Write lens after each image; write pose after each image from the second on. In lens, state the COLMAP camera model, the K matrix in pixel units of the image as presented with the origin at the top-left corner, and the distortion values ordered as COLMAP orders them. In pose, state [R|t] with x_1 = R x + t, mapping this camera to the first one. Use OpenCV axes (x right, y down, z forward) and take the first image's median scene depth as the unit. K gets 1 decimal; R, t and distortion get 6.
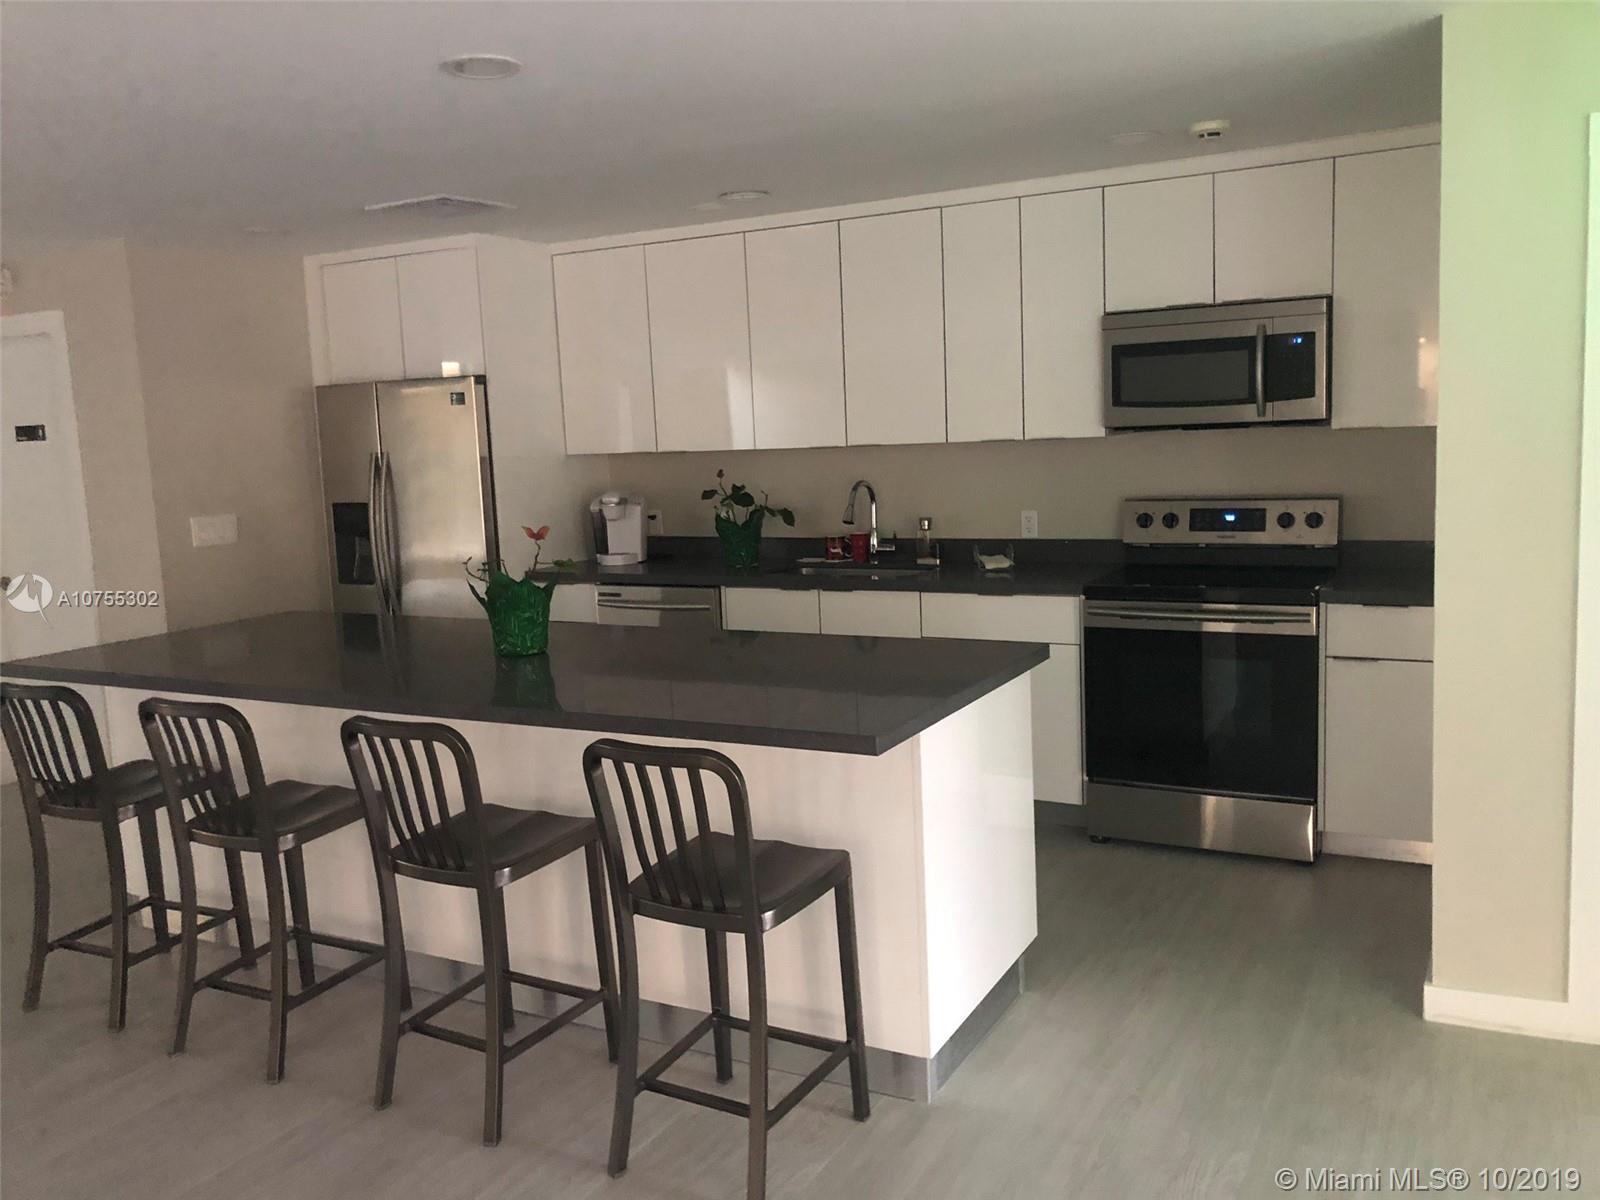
lens RADIAL K [[1349.5, 0, 793.2], [0, 1349.5, 606.1], [0, 0, 1]] dist [0.055457, -0.008539]
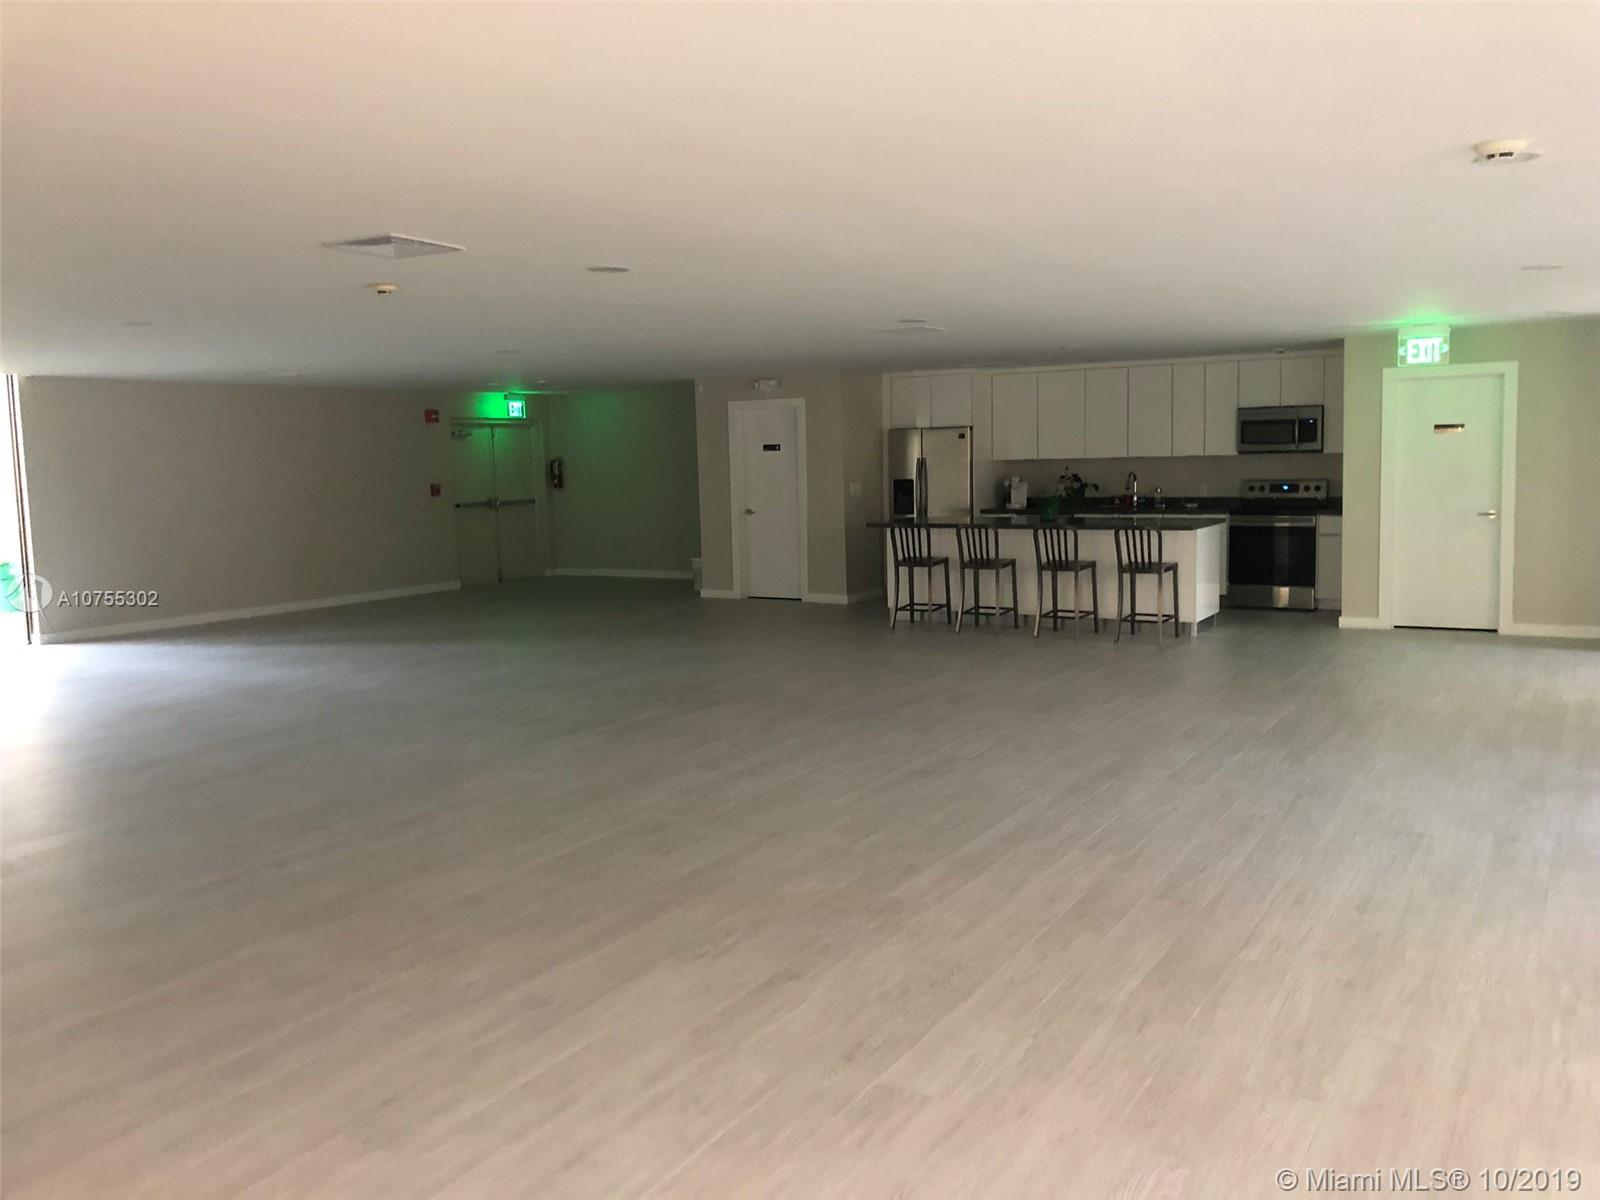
lens RADIAL K [[1349.5, 0, 805.2], [0, 1349.5, 593.5], [0, 0, 1]] dist [0.055457, -0.008539]
pose [[0.998883, 0.025026, -0.040092, -0.481113], [-0.026243, 0.999201, -0.030131, 0.237330], [0.039306, 0.031149, 0.998742, -1.607403]]
